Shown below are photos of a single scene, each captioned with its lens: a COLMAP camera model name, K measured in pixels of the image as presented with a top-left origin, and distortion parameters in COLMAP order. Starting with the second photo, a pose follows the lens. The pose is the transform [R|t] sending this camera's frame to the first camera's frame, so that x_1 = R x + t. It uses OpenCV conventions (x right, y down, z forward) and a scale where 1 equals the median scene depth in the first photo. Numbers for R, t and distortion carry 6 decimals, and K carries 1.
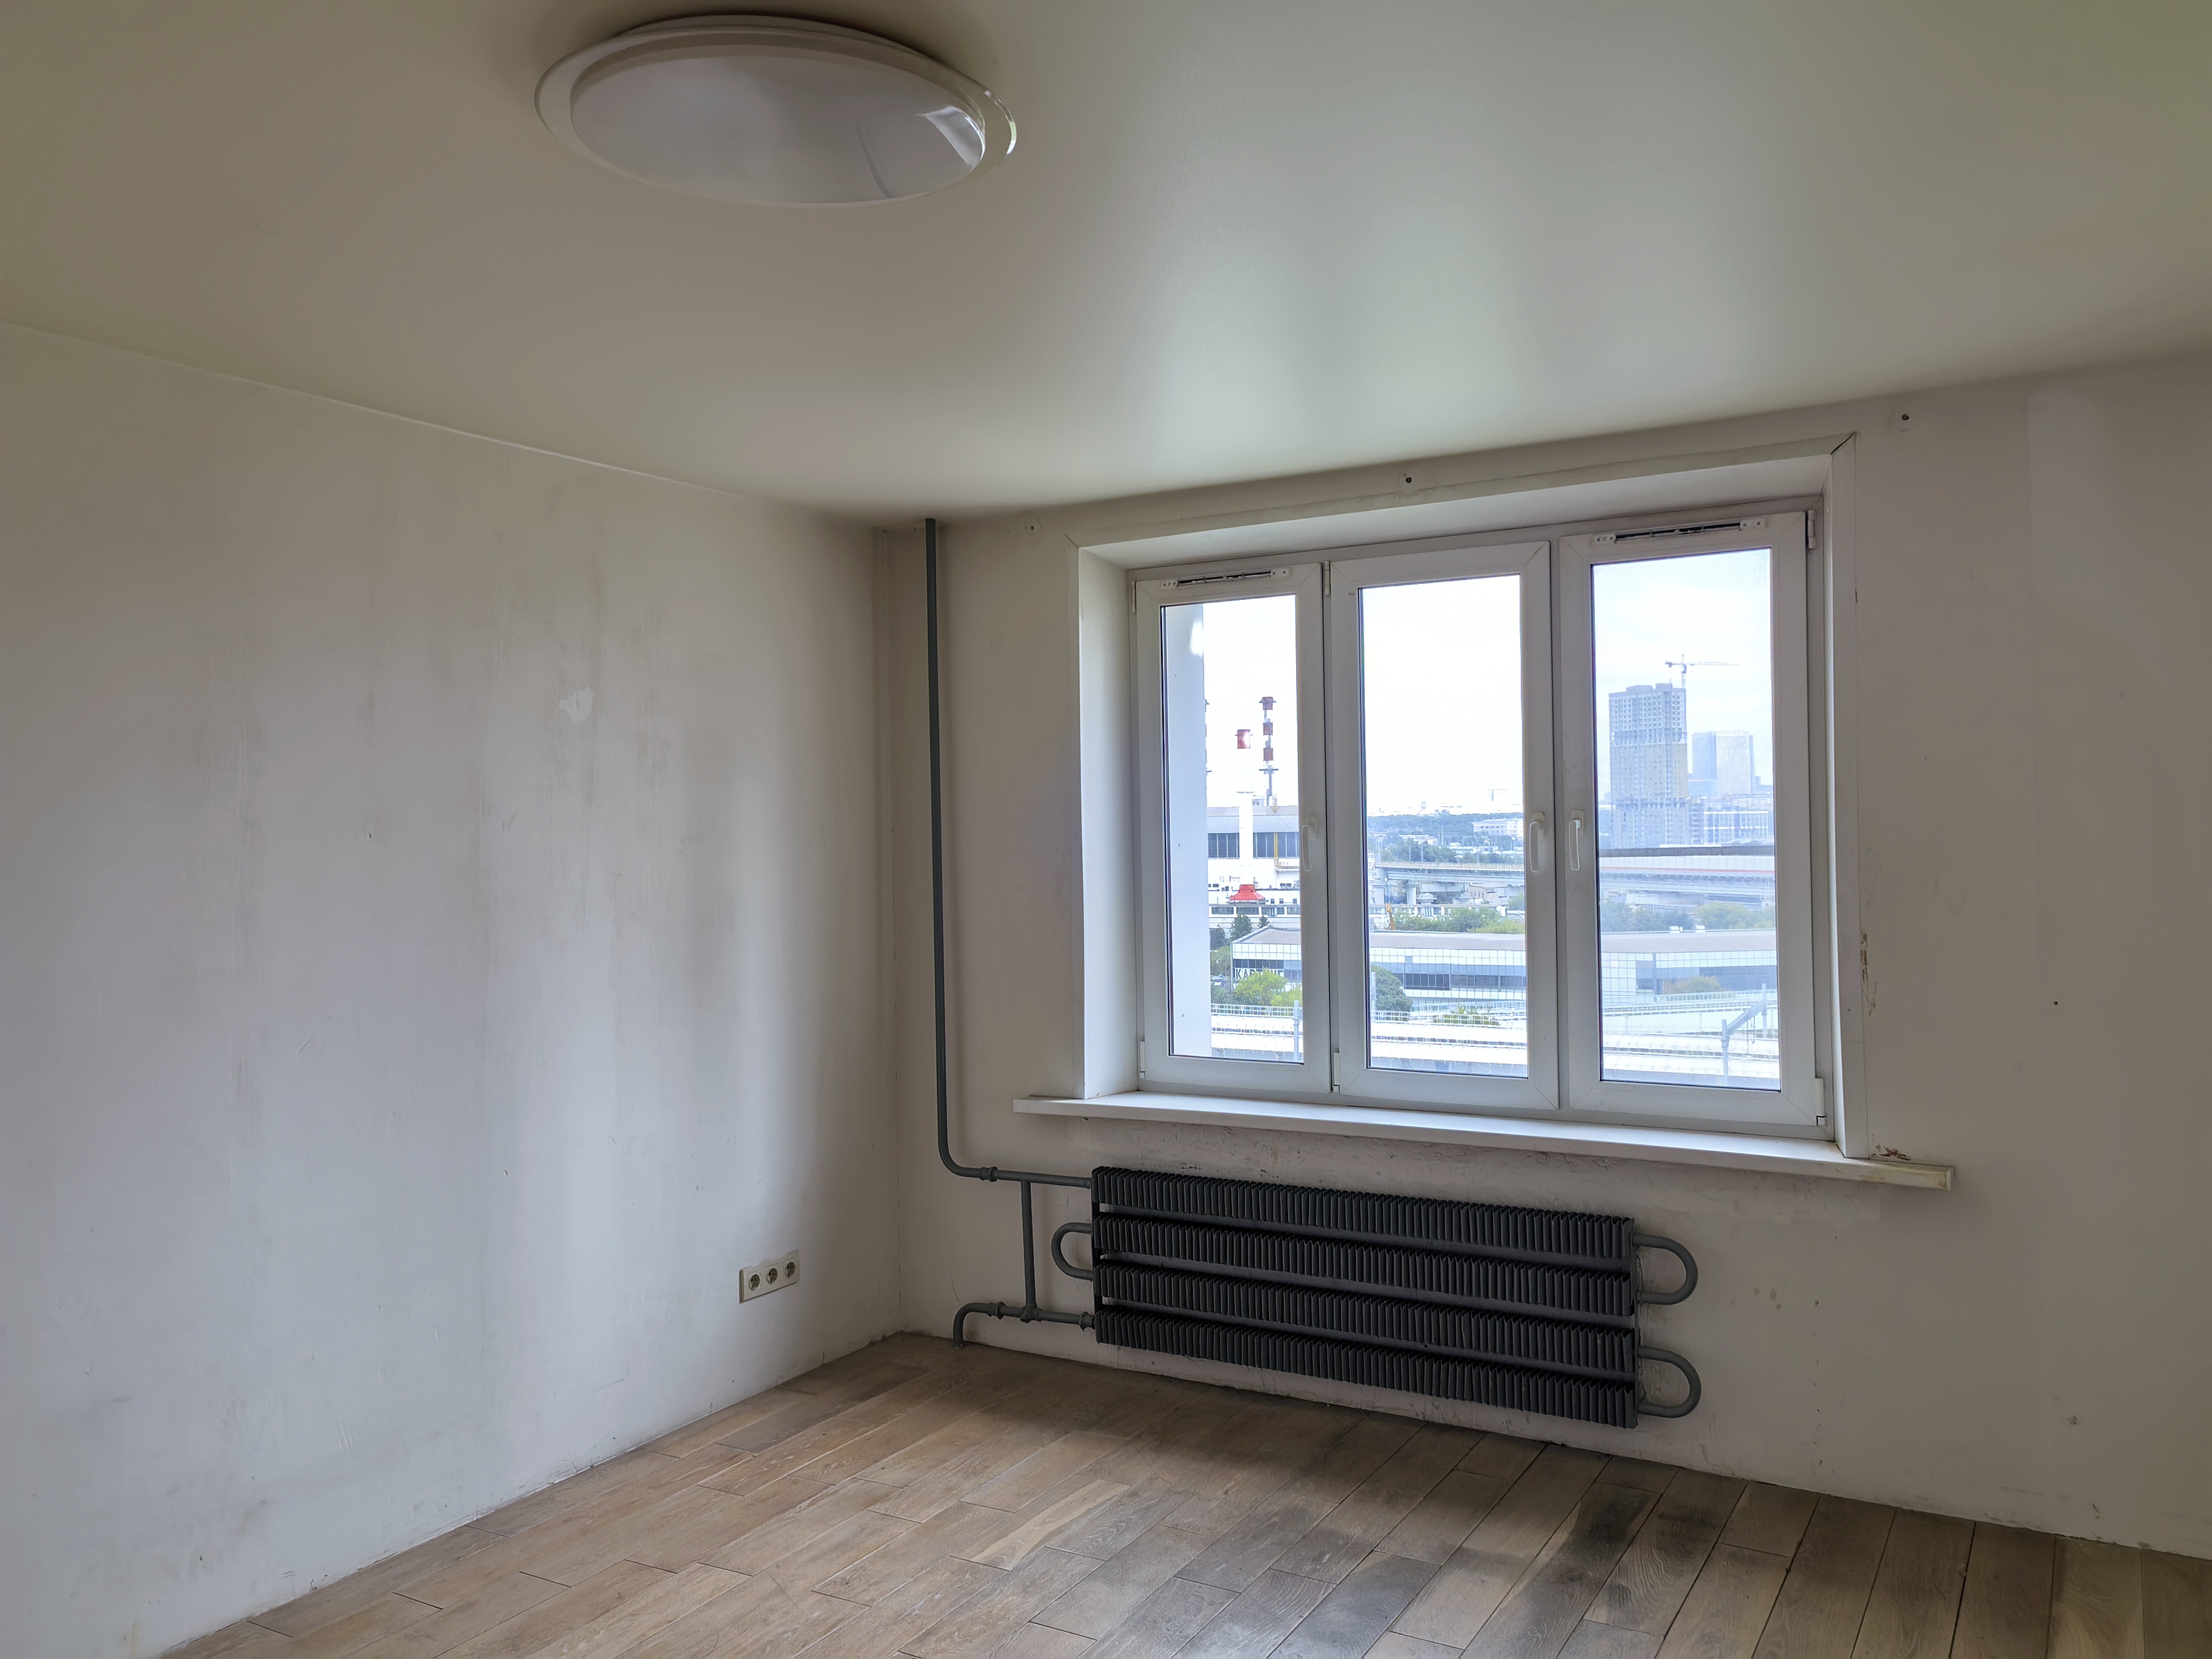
lens RADIAL K [[1668.4, 0, 1163.1], [0, 1668.4, 825.3], [0, 0, 1]] dist [-0.034682, 0.041488]
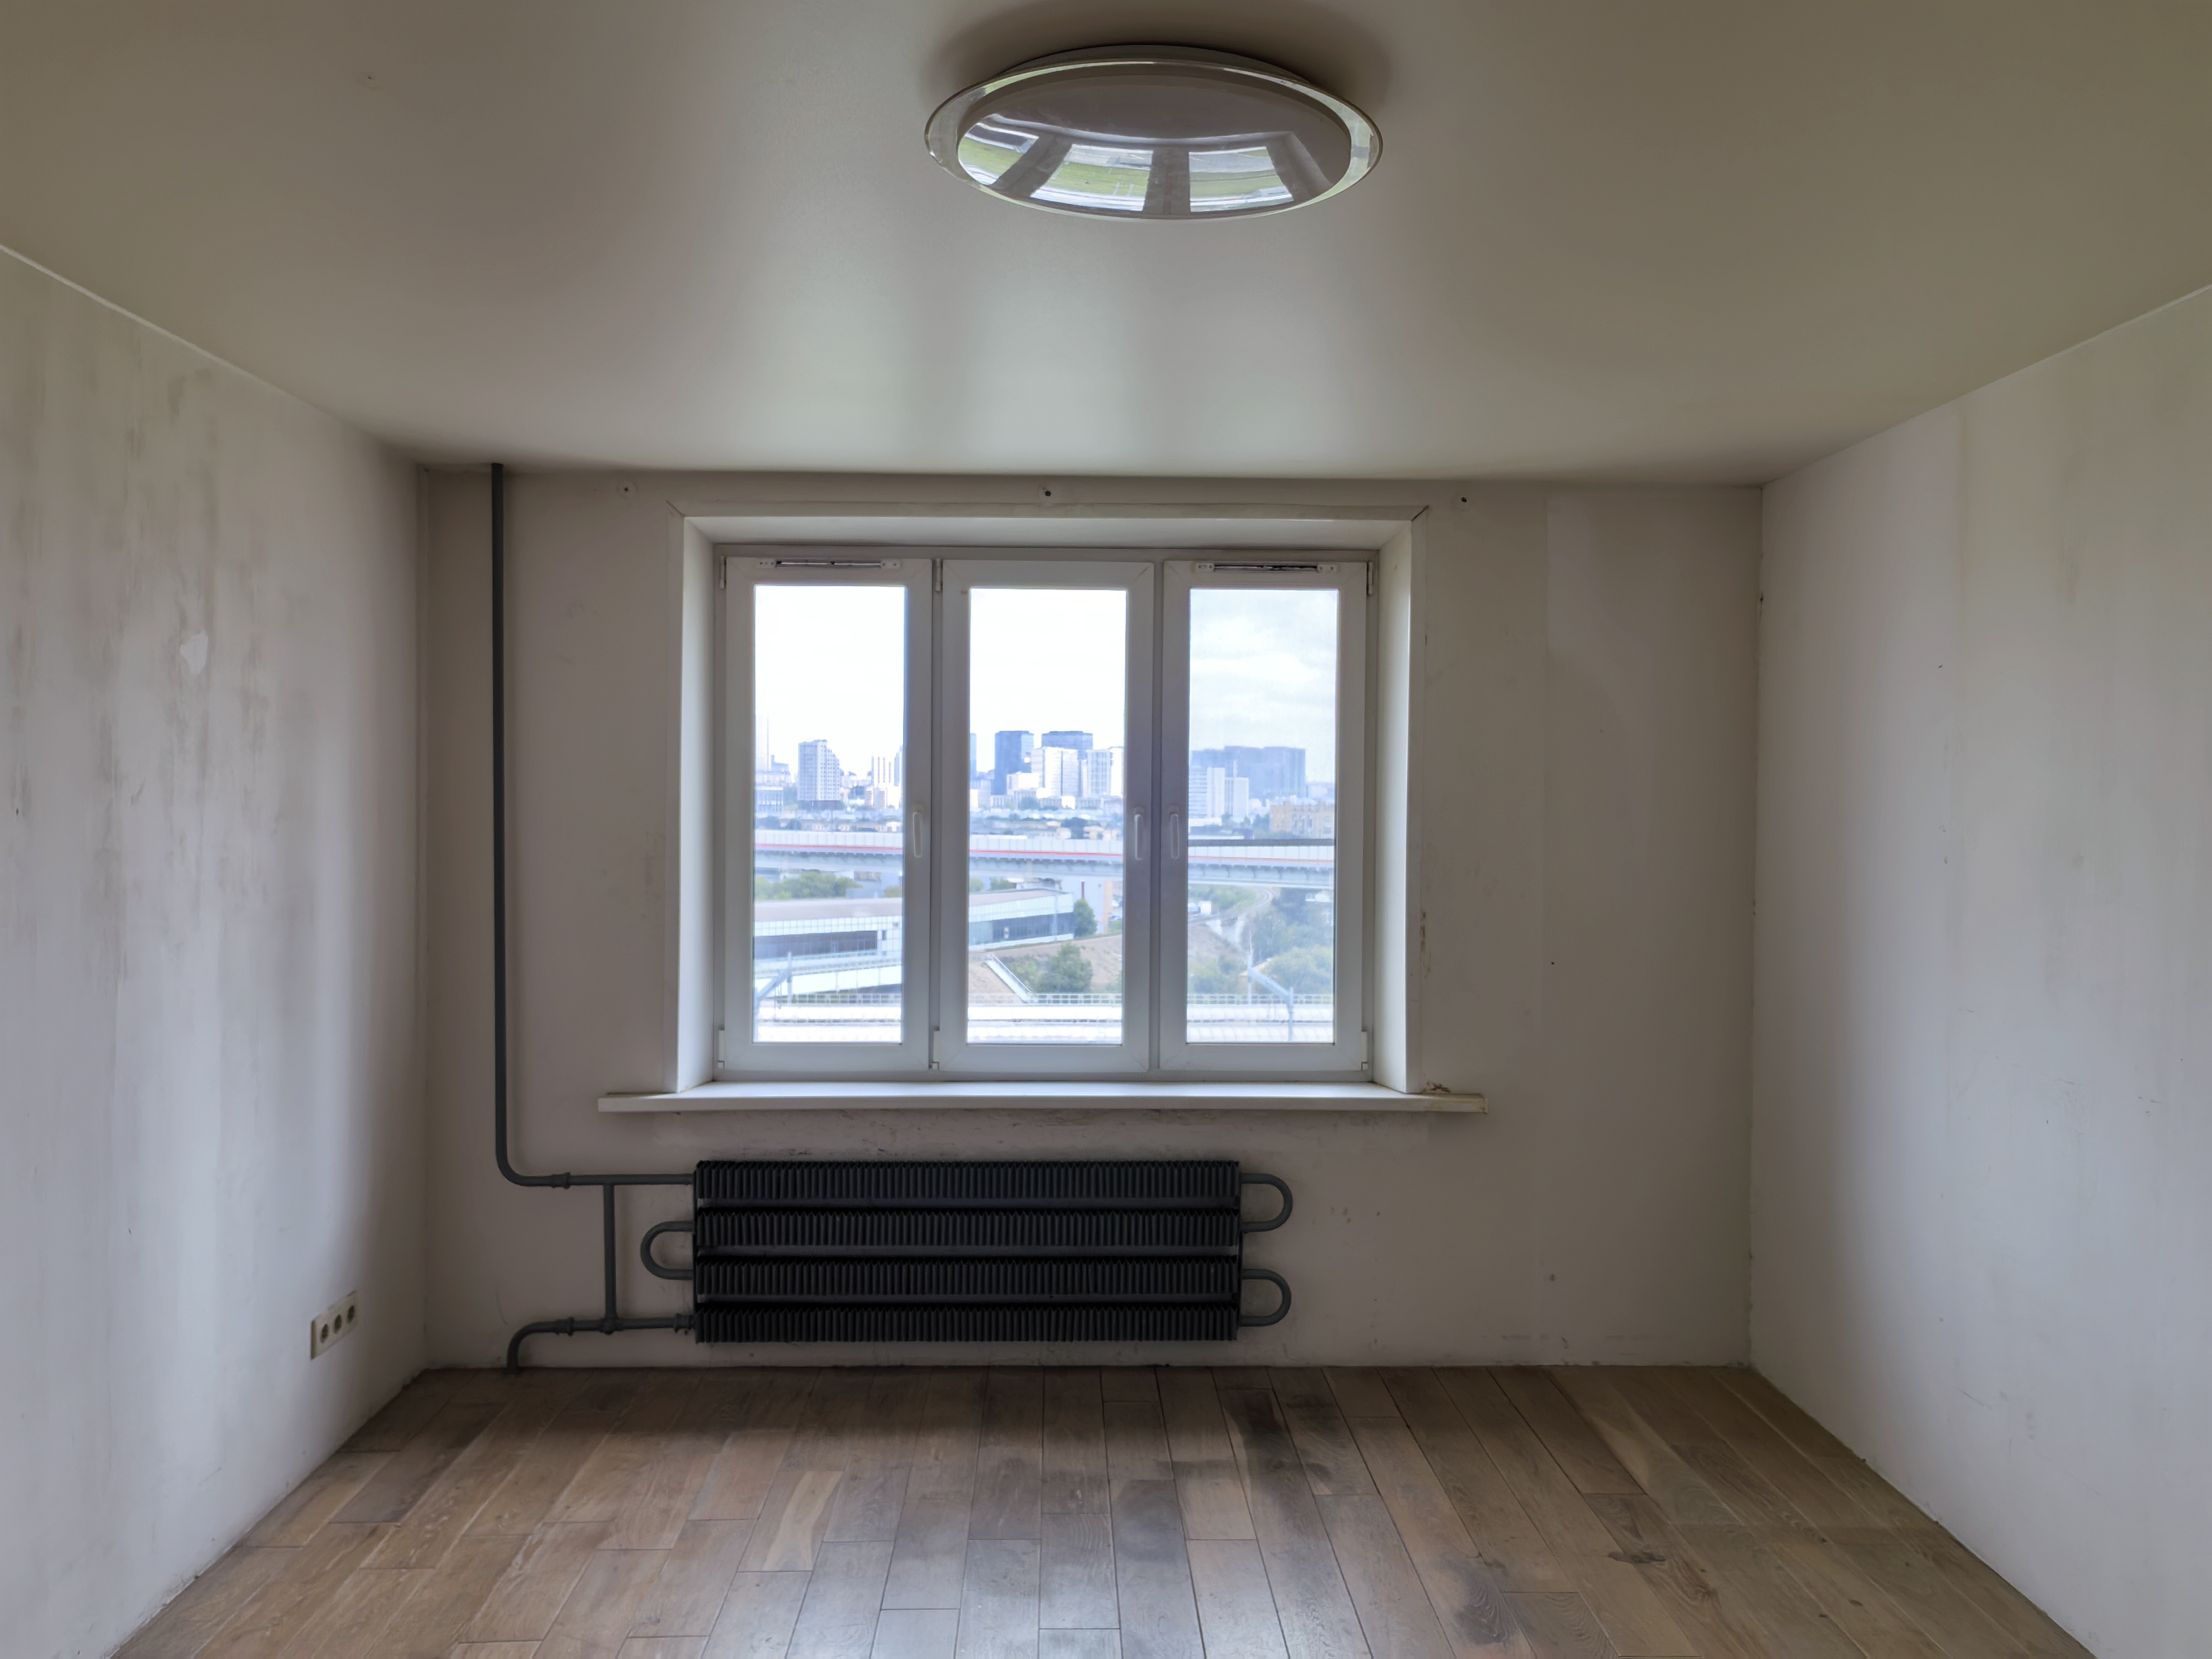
lens RADIAL K [[1668.4, 0, 1163.1], [0, 1668.4, 825.3], [0, 0, 1]] dist [-0.034682, 0.041488]
pose [[0.839878, 0.014285, 0.542587, -0.370552], [-0.023861, 0.999659, 0.010617, -0.007138], [-0.542250, -0.021863, 0.839933, 0.055036]]
